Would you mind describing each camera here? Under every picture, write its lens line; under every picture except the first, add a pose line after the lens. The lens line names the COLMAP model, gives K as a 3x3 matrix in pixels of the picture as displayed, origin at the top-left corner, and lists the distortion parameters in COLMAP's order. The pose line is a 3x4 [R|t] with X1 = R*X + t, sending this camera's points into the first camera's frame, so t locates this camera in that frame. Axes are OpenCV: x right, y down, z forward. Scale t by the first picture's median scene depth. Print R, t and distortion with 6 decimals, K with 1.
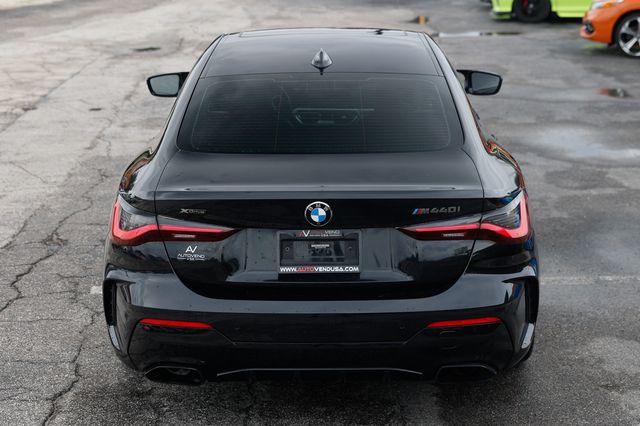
lens RADIAL K [[1140.8, 0, 323.5], [0, 1140.8, 215.0], [0, 0, 1]] dist [0.134333, 0.000000]
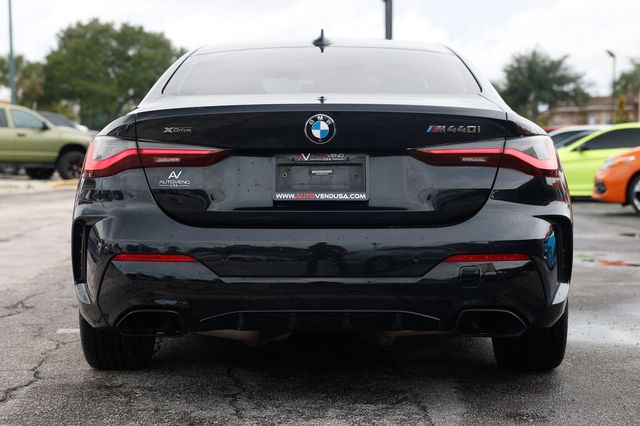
lens RADIAL K [[1208.7, 0, 313.9], [0, 1208.7, 210.7], [0, 0, 1]] dist [0.173883, 0.000000]
pose [[0.999978, 0.006299, -0.002012, -0.006876], [-0.006589, 0.975156, -0.221422, 0.261210], [0.000568, 0.221430, 0.975176, 0.098186]]
